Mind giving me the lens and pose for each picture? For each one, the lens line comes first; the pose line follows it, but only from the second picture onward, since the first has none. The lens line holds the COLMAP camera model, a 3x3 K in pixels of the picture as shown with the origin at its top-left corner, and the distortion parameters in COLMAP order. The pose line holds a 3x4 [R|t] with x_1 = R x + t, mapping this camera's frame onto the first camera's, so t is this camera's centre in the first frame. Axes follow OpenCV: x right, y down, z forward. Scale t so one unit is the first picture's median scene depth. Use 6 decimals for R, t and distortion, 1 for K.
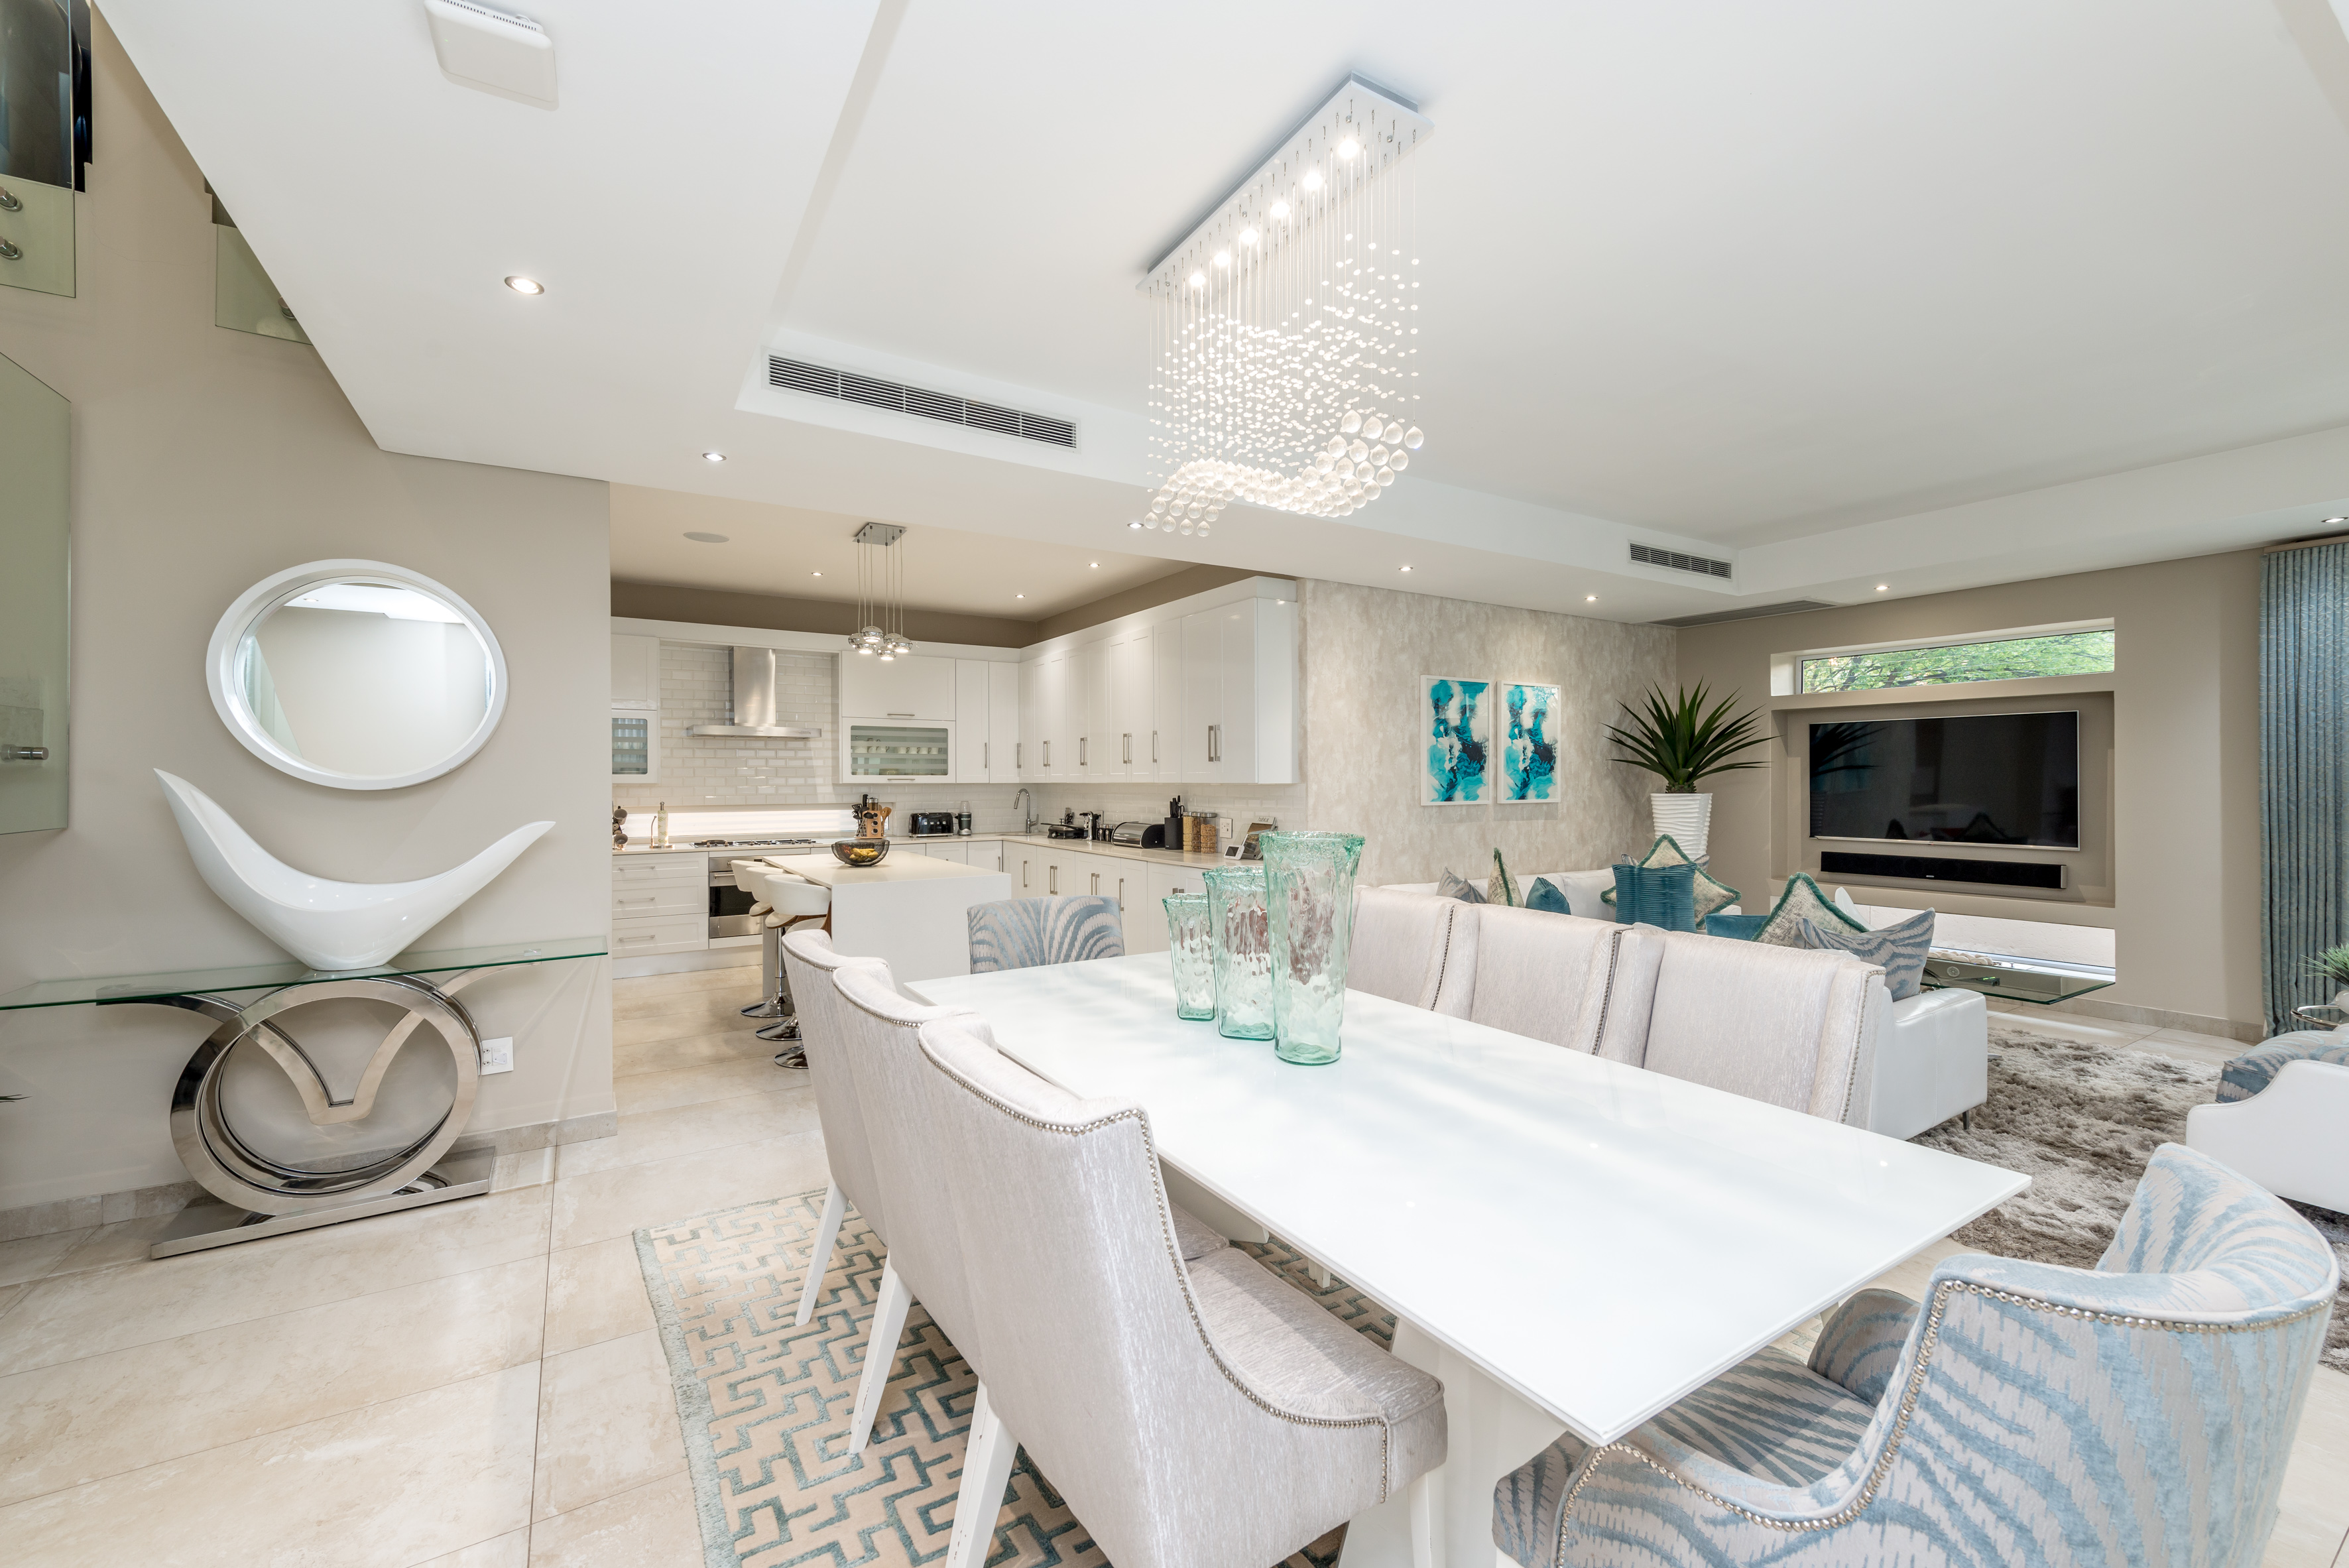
lens RADIAL K [[942.3, 0, 1172.2], [0, 942.3, 782.0], [0, 0, 1]] dist [0.017933, -0.006142]
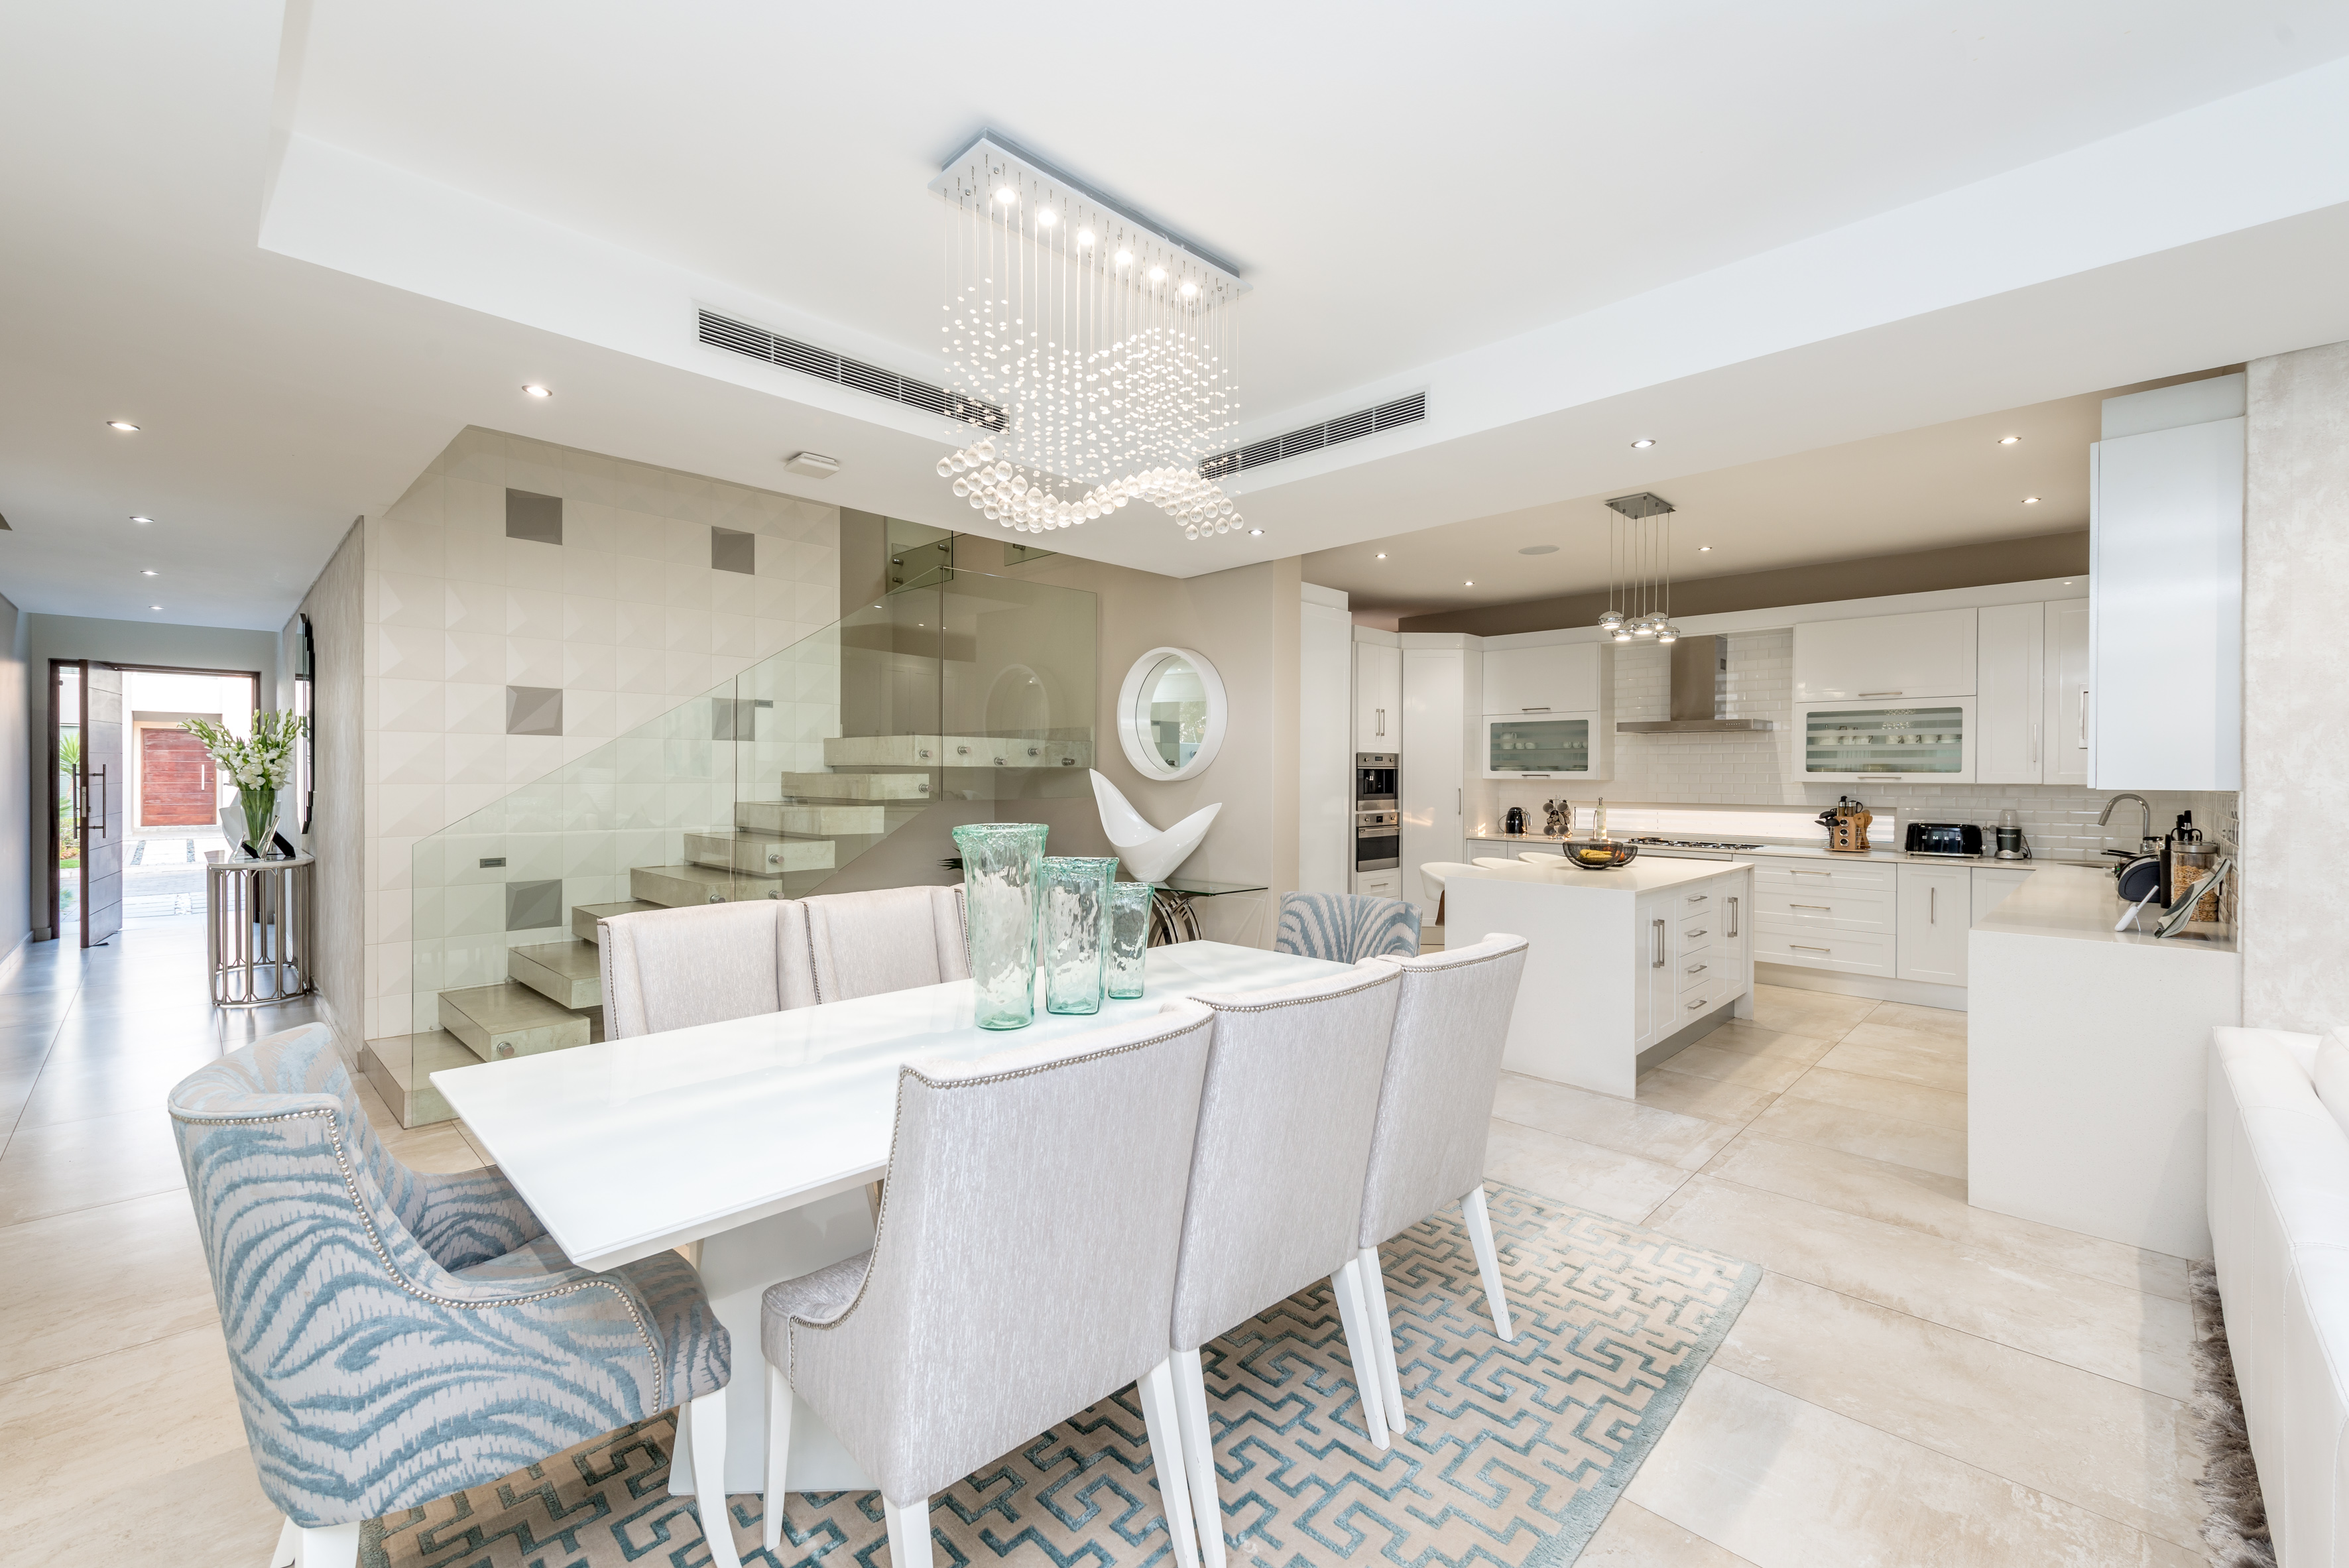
lens RADIAL K [[960.2, 0, 1169.3], [0, 960.2, 782.0], [0, 0, 1]] dist [0.022531, -0.007743]
pose [[0.233534, 0.011701, -0.972278, 0.434147], [-0.007553, 0.999919, 0.010219, -0.003494], [0.972319, 0.004957, 0.233604, 0.309092]]
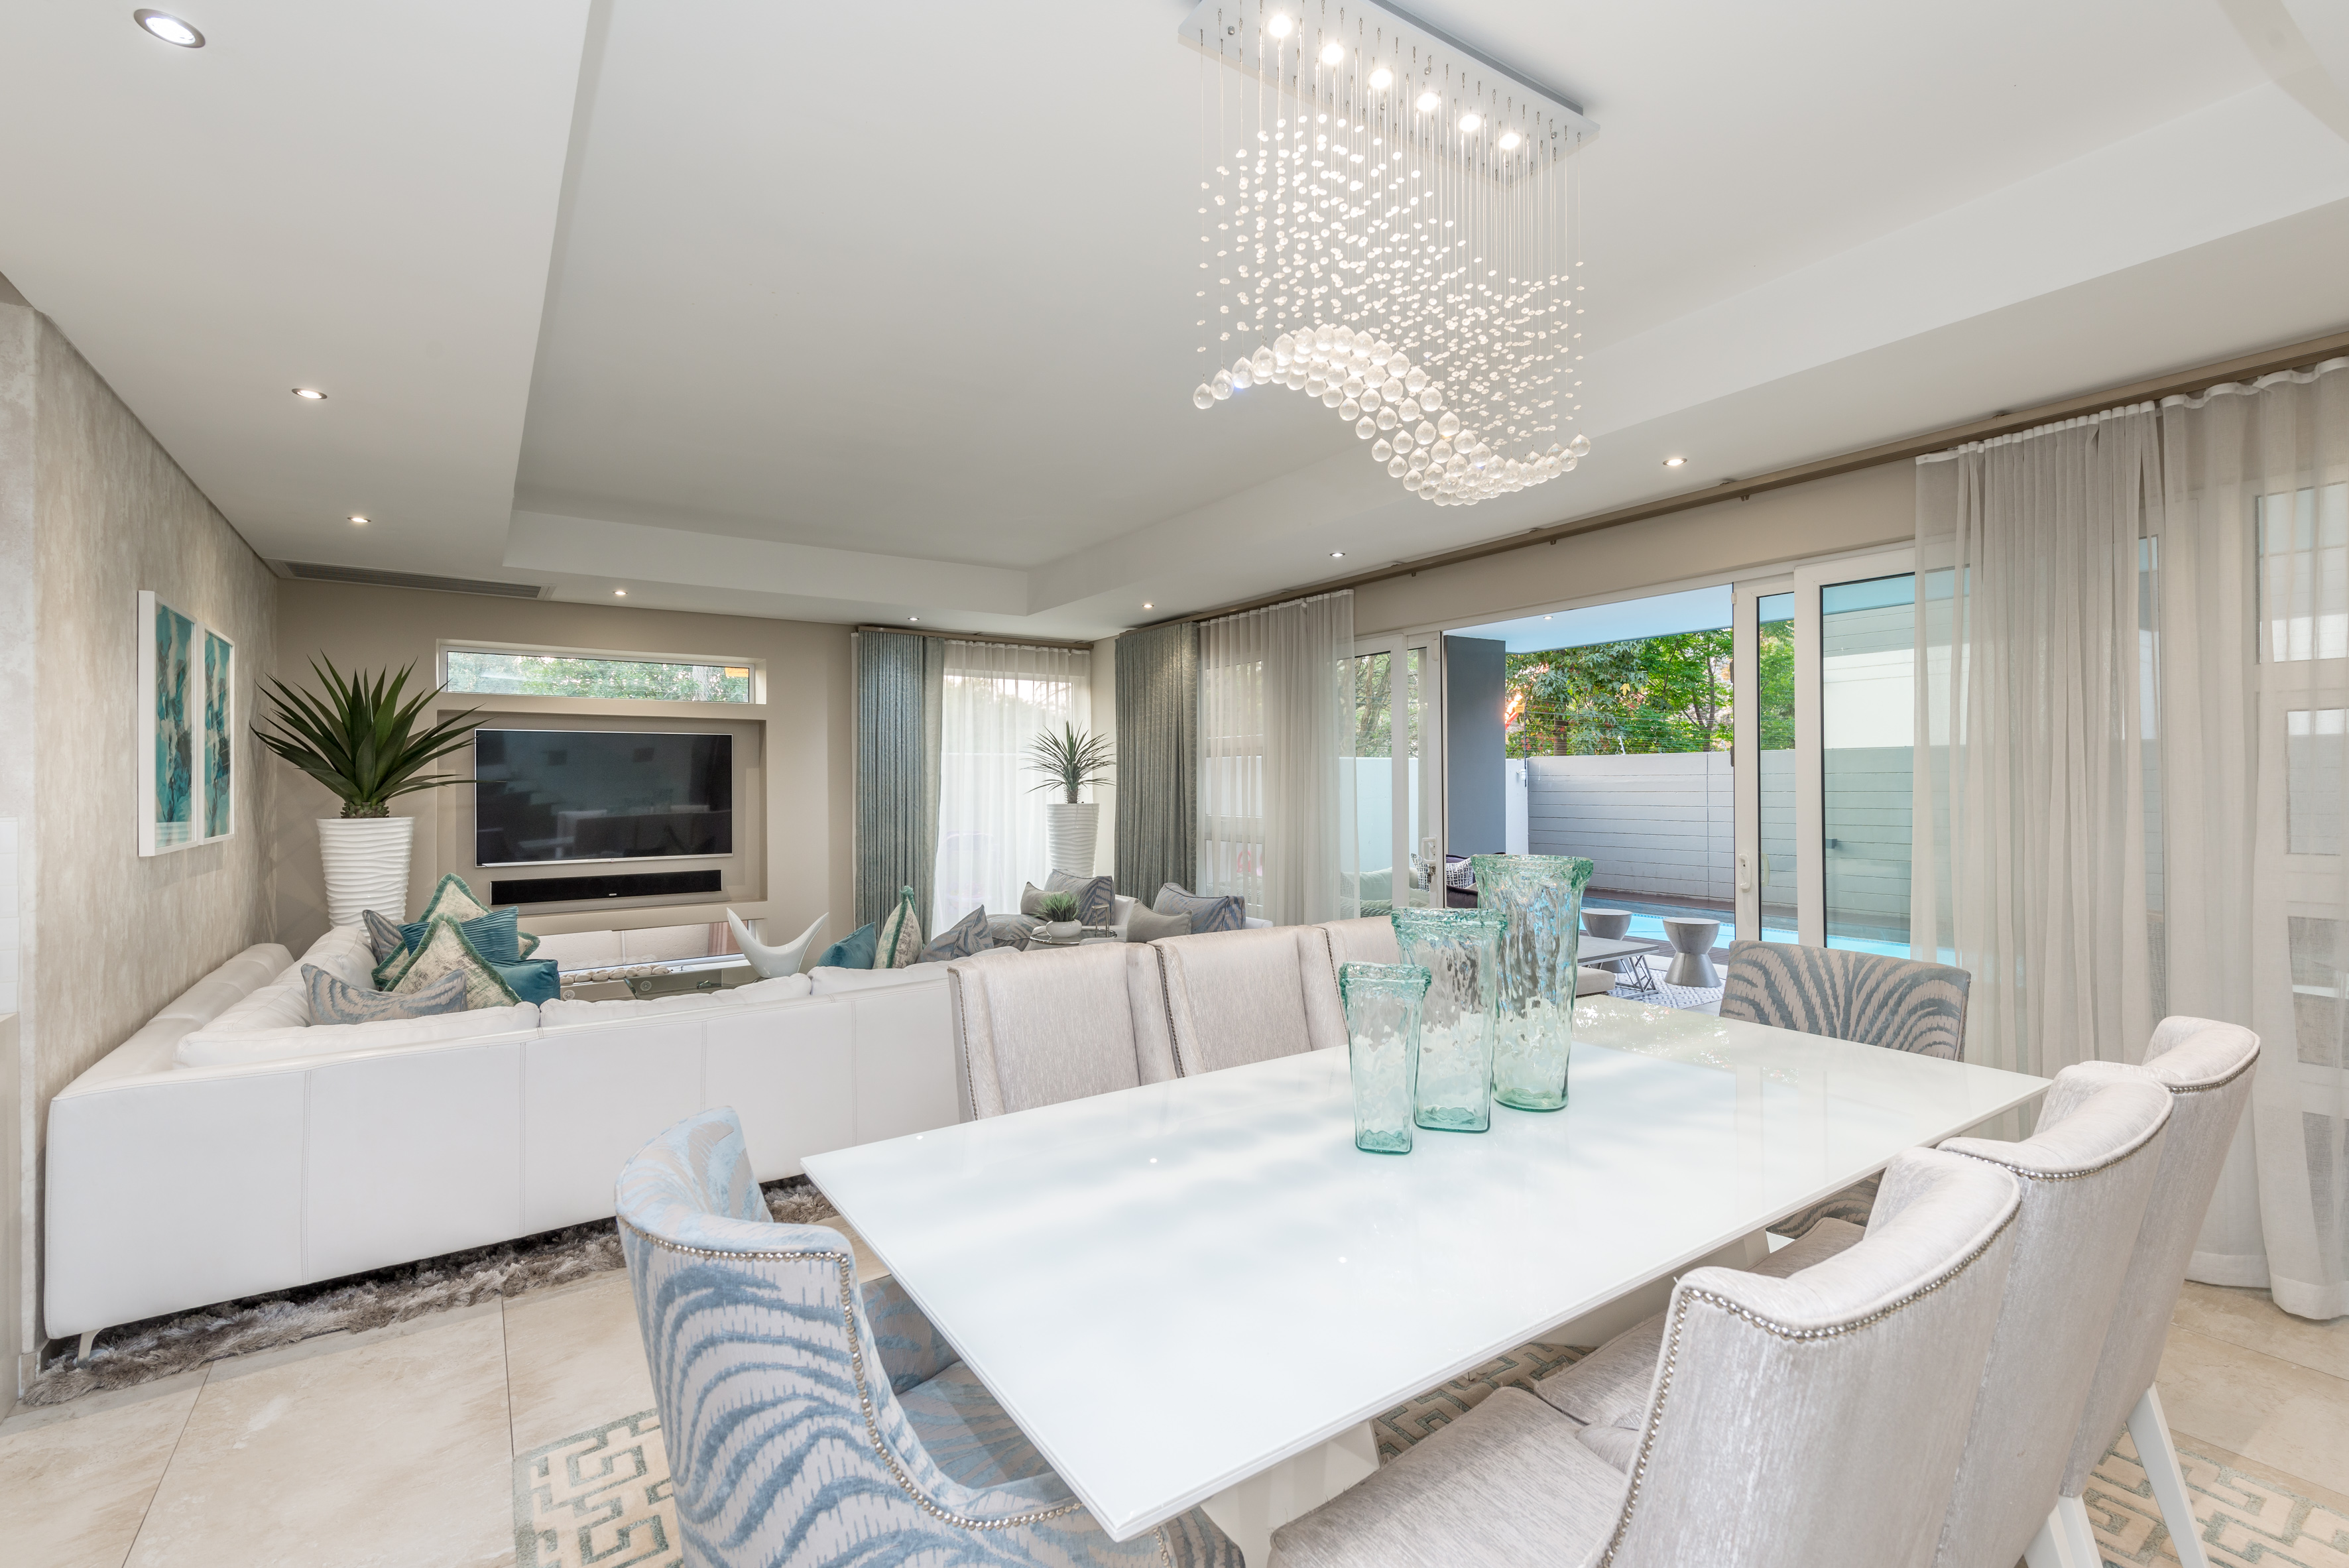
lens RADIAL K [[1033.1, 0, 1168.3], [0, 1033.1, 778.5], [0, 0, 1]] dist [0.016259, -0.000417]
pose [[-0.040781, 0.008609, 0.999131, -0.285462], [0.009735, 0.999919, -0.008218, -0.005497], [-0.999121, 0.009392, -0.040861, 0.464990]]
